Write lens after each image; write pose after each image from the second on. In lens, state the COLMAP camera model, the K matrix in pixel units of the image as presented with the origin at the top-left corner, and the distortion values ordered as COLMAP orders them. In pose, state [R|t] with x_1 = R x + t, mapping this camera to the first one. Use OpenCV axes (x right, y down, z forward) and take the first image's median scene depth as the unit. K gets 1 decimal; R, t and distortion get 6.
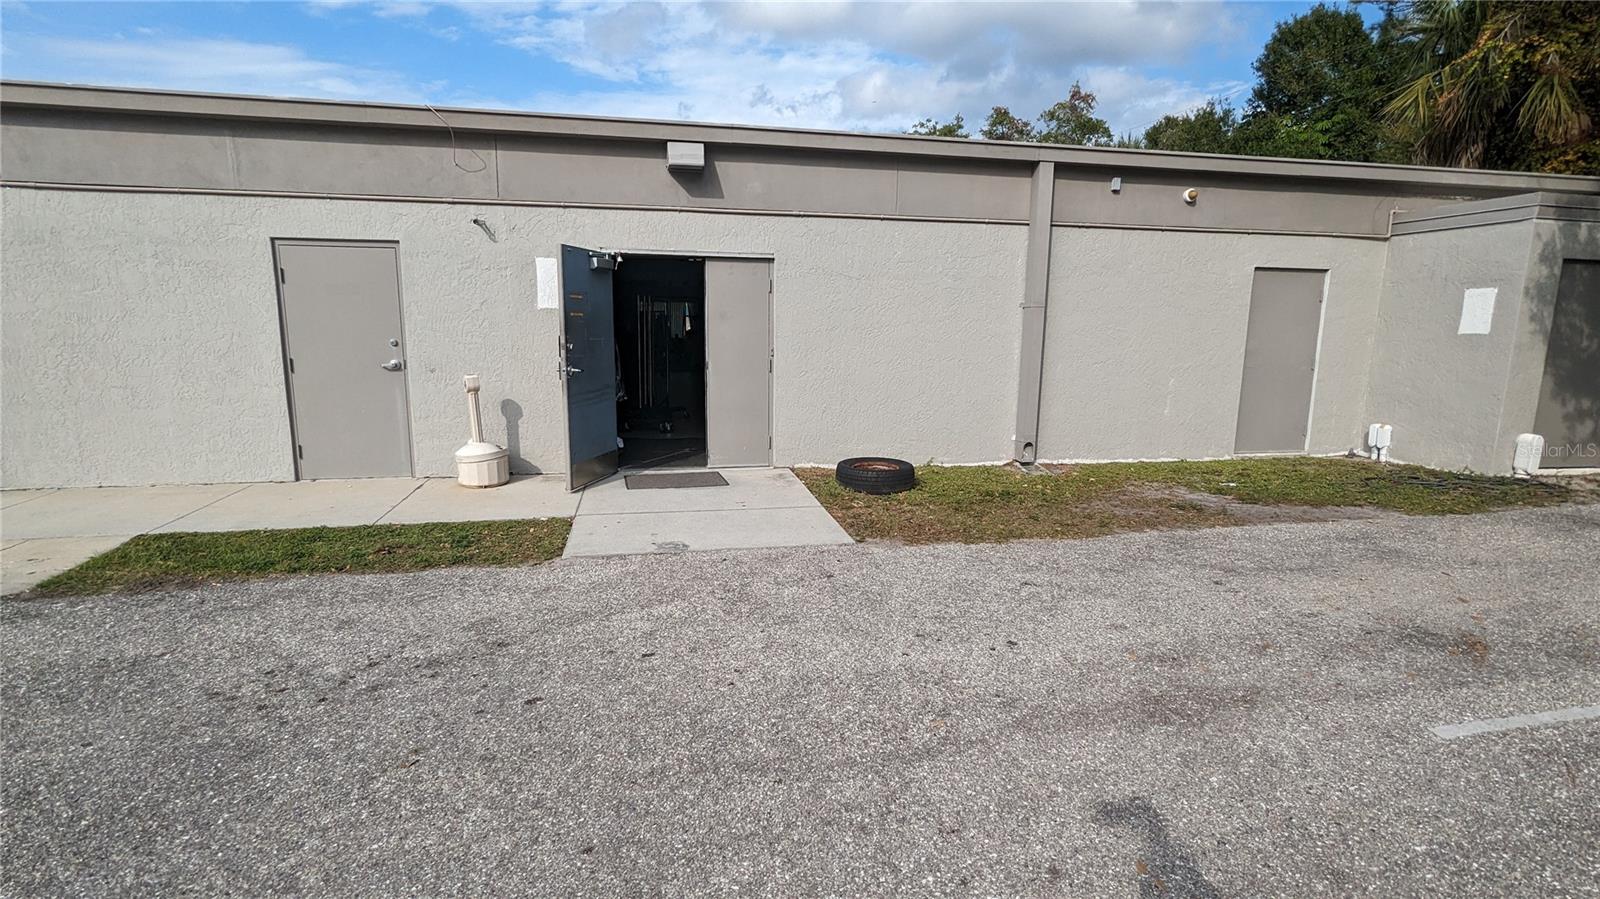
lens RADIAL K [[763.3, 0, 790.2], [0, 763.3, 451.9], [0, 0, 1]] dist [0.000383, 0.004586]
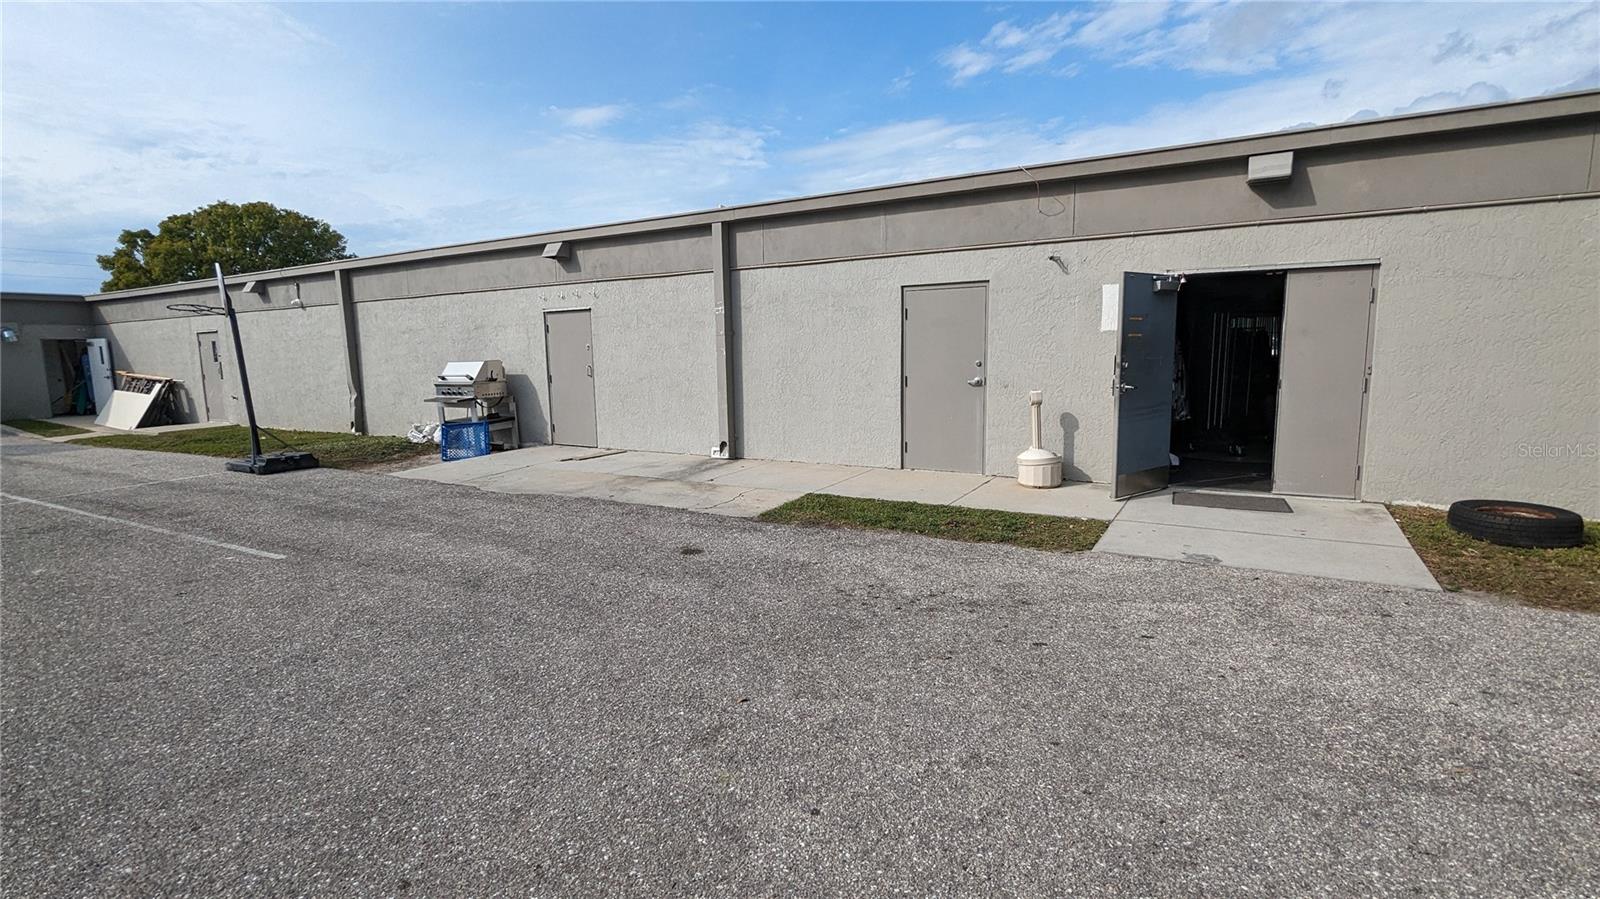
lens RADIAL K [[763.3, 0, 794.4], [0, 763.3, 456.2], [0, 0, 1]] dist [0.000383, 0.004586]
pose [[0.746745, 0.071138, -0.661295, 0.100474], [-0.087203, 0.996153, 0.008689, 0.025322], [0.659369, 0.051179, 0.750076, -0.130889]]
